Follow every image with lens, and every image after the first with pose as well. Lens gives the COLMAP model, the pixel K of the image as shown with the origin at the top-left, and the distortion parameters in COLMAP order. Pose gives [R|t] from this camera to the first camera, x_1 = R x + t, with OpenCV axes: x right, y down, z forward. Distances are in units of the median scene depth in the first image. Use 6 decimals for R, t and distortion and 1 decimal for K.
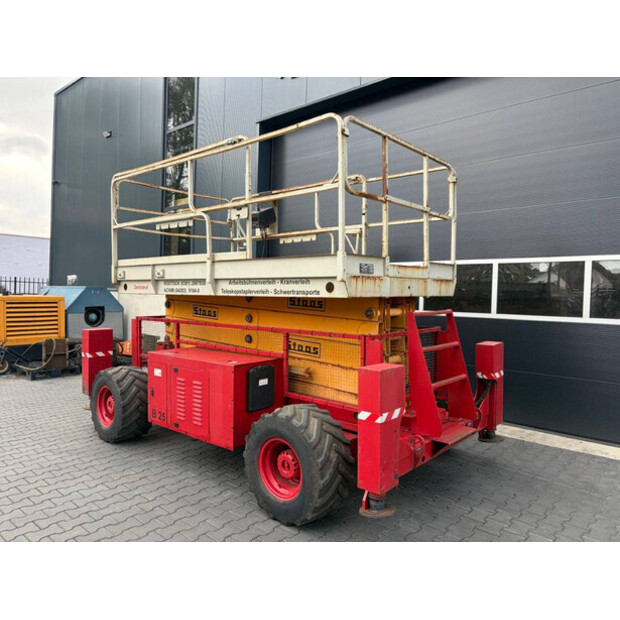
lens RADIAL K [[466.6, 0, 310.0], [0, 466.6, 310.0], [0, 0, 1]] dist [0.060997, -0.070129]
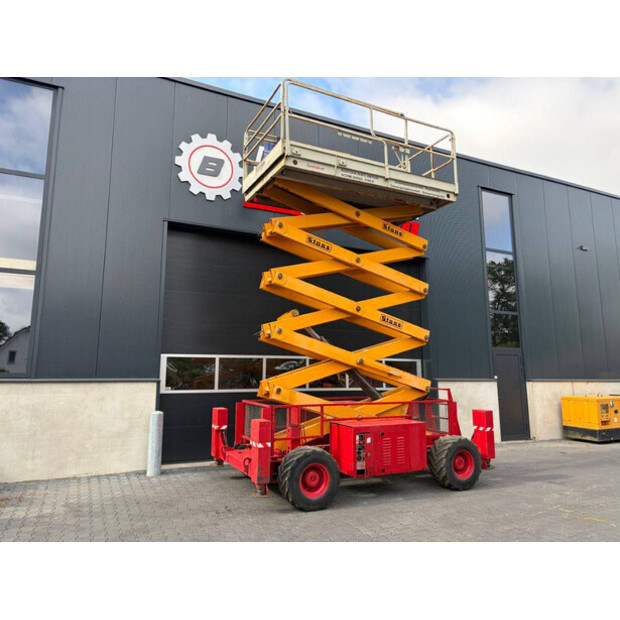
lens RADIAL K [[467.5, 0, 313.4], [0, 467.5, 309.2], [0, 0, 1]] dist [0.056942, -0.062210]
pose [[0.380177, 0.105000, 0.918934, -1.911169], [0.035117, 0.991180, -0.127783, -0.095488], [-0.924247, 0.080851, 0.373137, 0.606201]]
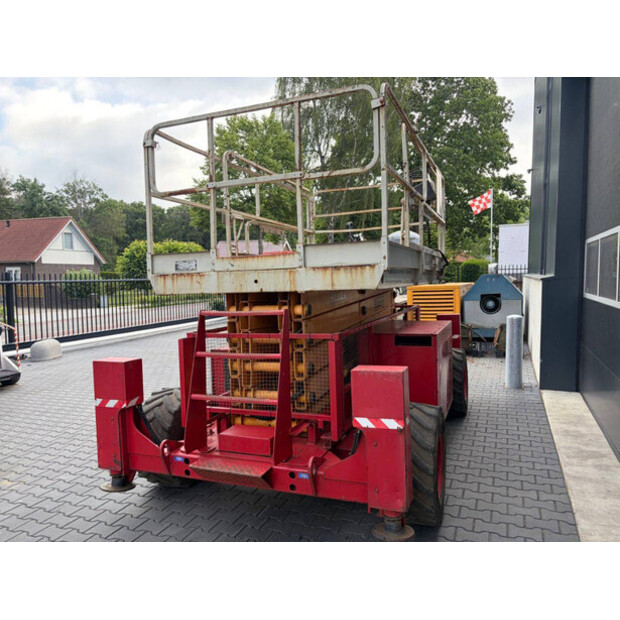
lens RADIAL K [[466.6, 0, 310.0], [0, 466.6, 310.0], [0, 0, 1]] dist [0.060997, -0.070129]
pose [[0.323104, 0.036468, -0.945661, 0.964185], [-0.002122, 0.999283, 0.037811, -0.026870], [0.946361, -0.010210, 0.322949, 0.770907]]
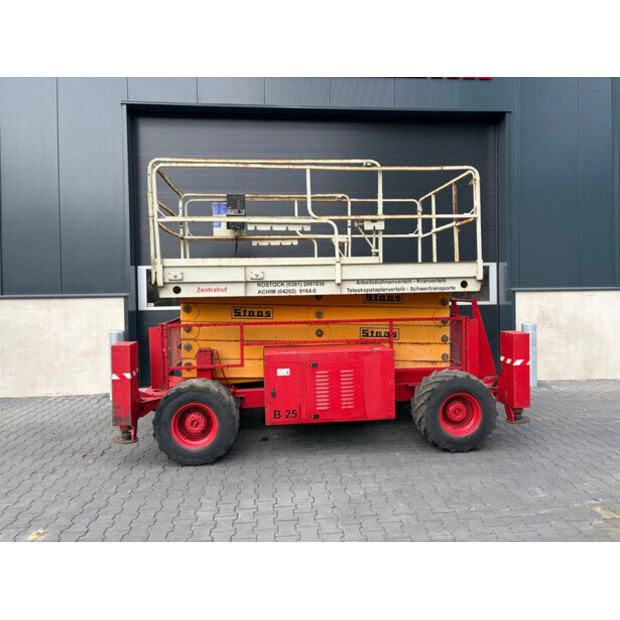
lens RADIAL K [[466.6, 0, 310.0], [0, 466.6, 310.0], [0, 0, 1]] dist [0.060997, -0.070129]
pose [[0.686734, -0.056958, 0.724674, -1.083325], [0.055350, 0.998128, 0.025999, -0.026863], [-0.724799, 0.022257, 0.688601, 0.277094]]
